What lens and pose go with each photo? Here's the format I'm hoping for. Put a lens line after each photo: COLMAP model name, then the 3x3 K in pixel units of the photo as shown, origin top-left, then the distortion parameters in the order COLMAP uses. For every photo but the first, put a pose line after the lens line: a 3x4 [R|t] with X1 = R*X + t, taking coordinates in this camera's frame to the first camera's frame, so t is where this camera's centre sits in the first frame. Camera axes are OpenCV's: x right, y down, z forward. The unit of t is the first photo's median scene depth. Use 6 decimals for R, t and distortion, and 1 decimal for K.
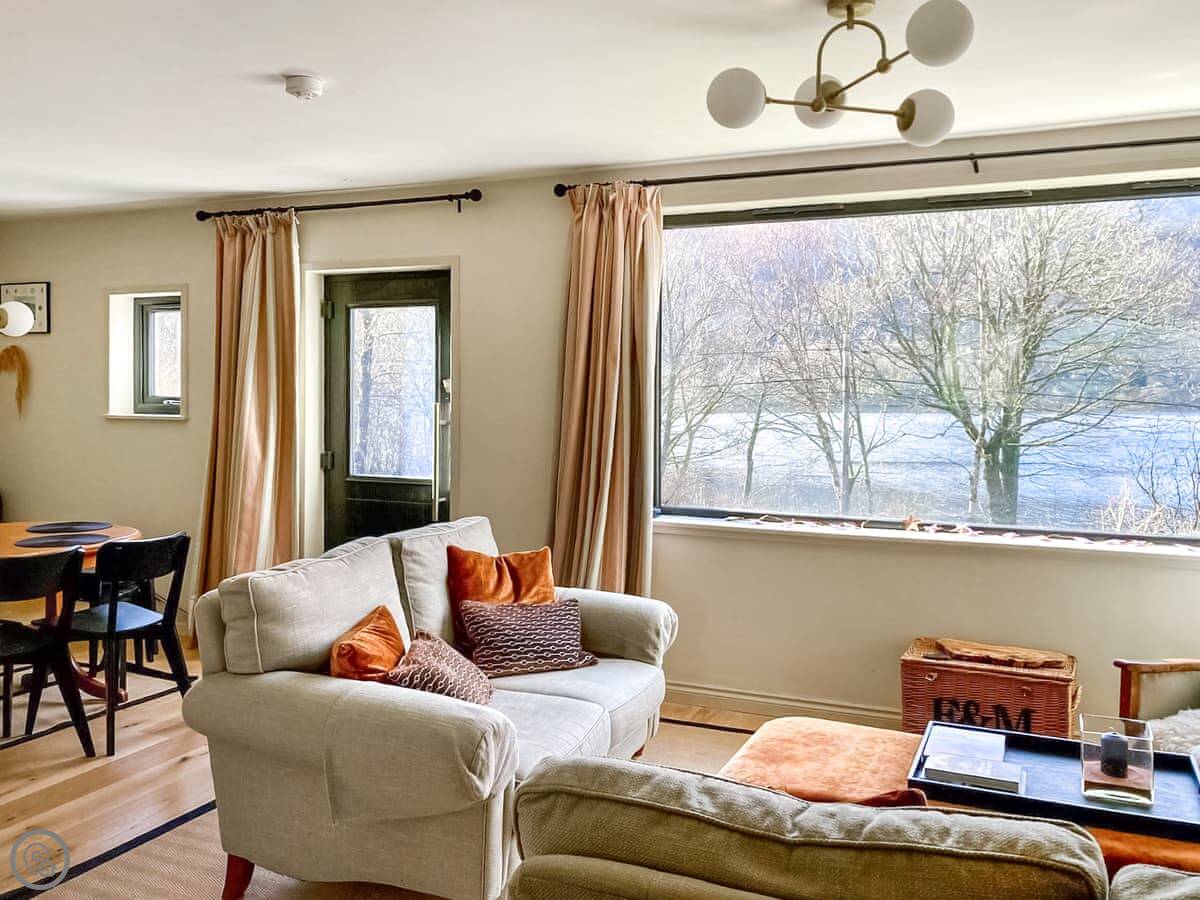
lens RADIAL K [[1023.9, 0, 595.2], [0, 1023.9, 419.4], [0, 0, 1]] dist [0.016036, -0.006791]
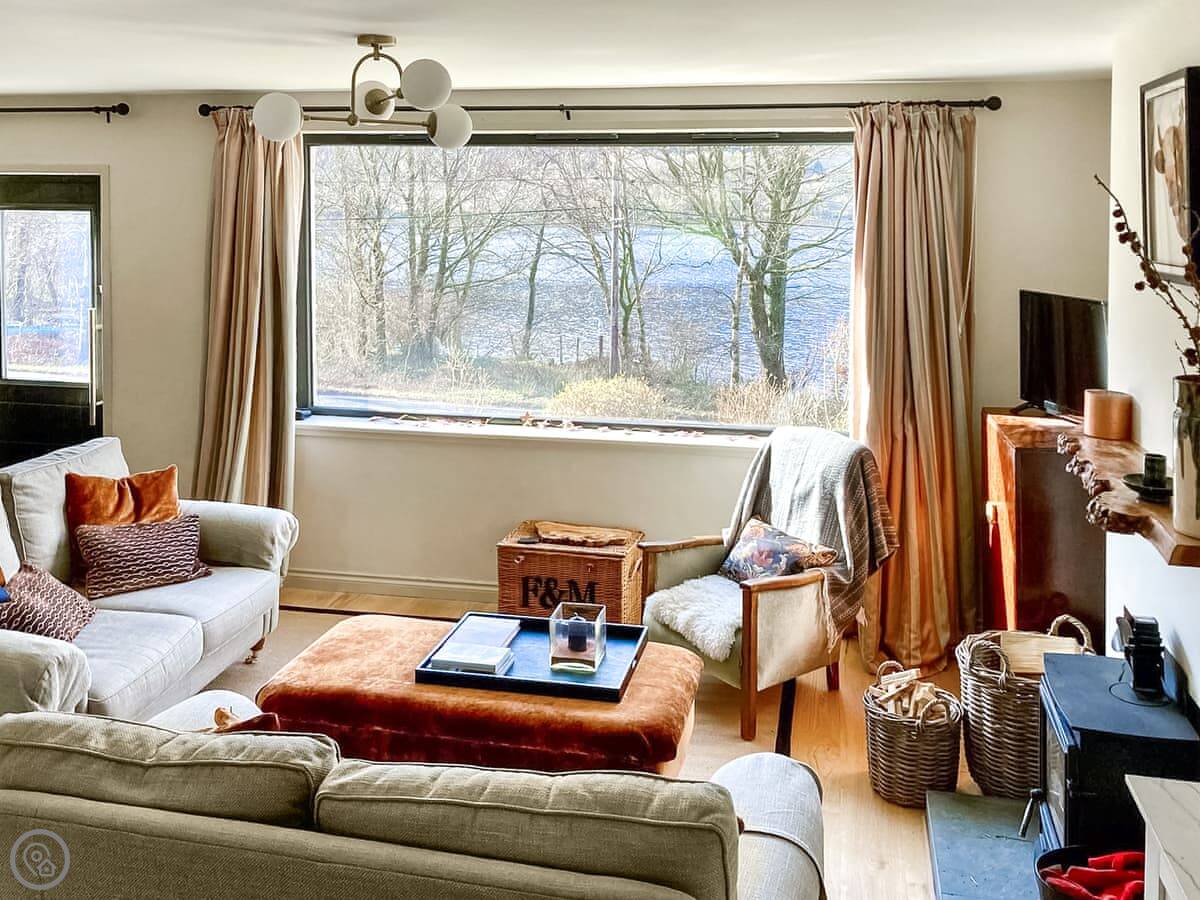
lens RADIAL K [[1050.4, 0, 602.1], [0, 1050.4, 284.3], [0, 0, 1]] dist [-0.003532, -0.024103]
pose [[0.972181, -0.013662, 0.233832, 0.147182], [0.007585, 0.999610, 0.026865, -0.099621], [-0.234108, -0.024344, 0.971906, -0.190404]]
